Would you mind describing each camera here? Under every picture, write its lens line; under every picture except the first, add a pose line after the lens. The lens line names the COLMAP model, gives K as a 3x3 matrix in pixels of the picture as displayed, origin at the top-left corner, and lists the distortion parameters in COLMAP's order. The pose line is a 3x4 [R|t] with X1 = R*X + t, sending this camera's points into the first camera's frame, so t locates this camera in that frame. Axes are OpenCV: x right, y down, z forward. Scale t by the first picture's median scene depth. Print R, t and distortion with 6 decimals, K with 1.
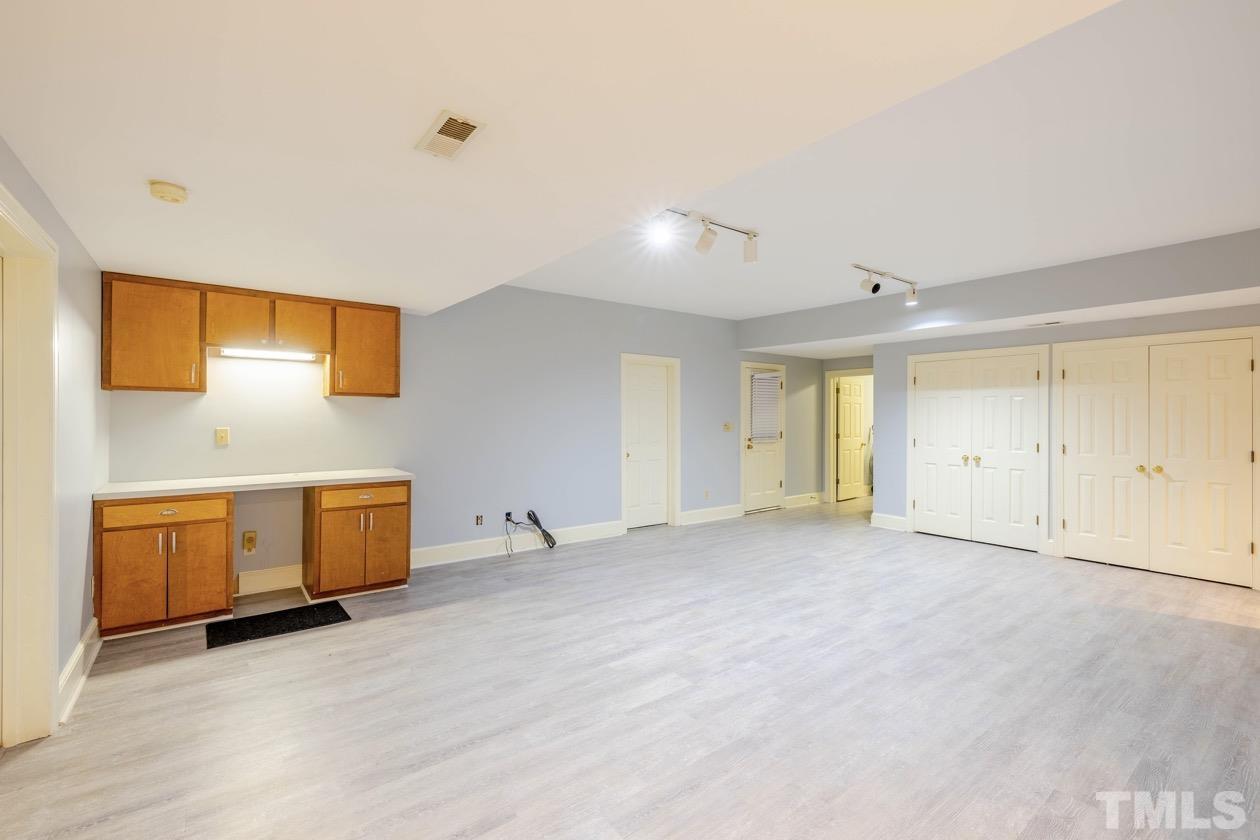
lens RADIAL K [[546.5, 0, 630.9], [0, 546.5, 415.4], [0, 0, 1]] dist [-0.002075, -0.000099]
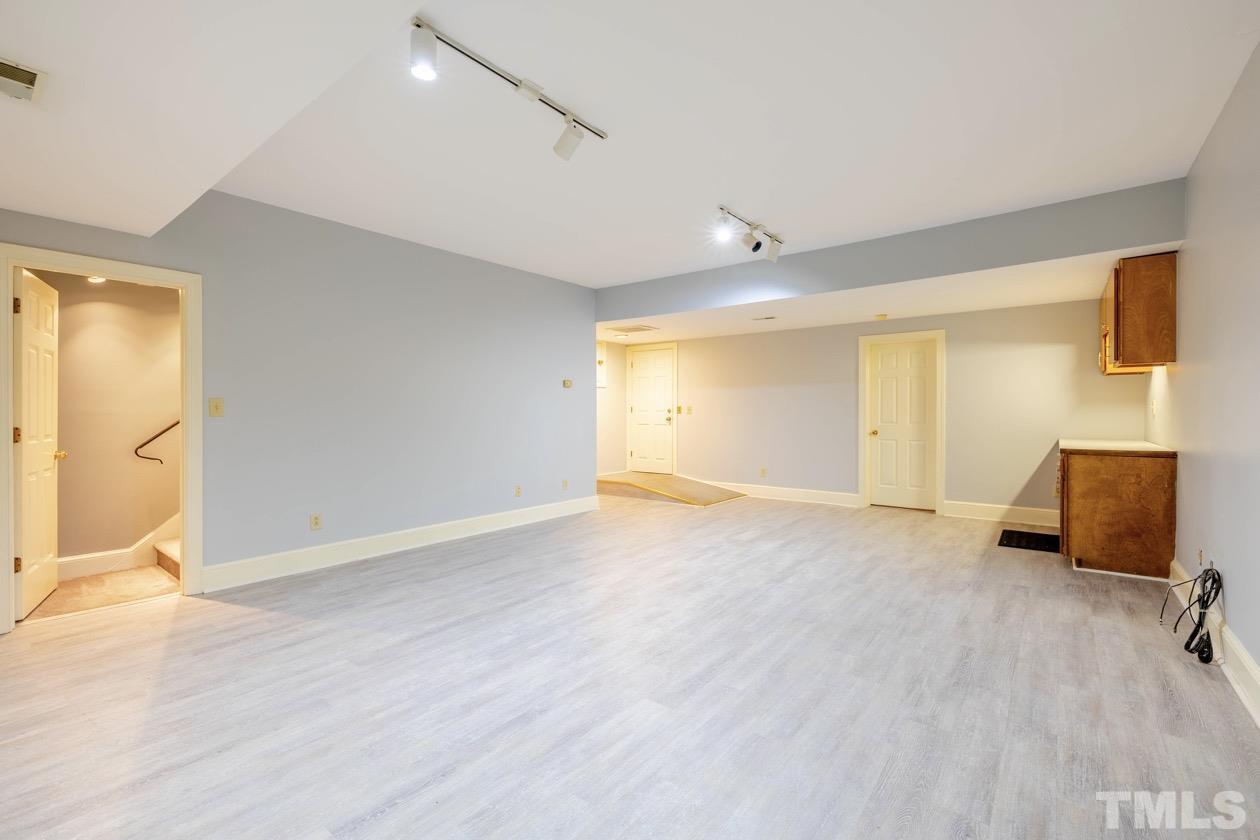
lens RADIAL K [[546.5, 0, 629.0], [0, 546.5, 415.8], [0, 0, 1]] dist [-0.002075, -0.000099]
pose [[-0.971150, 0.000959, -0.238467, 0.613202], [-0.000522, 0.999981, 0.006147, 0.044865], [0.238468, 0.006095, -0.971131, 1.875349]]
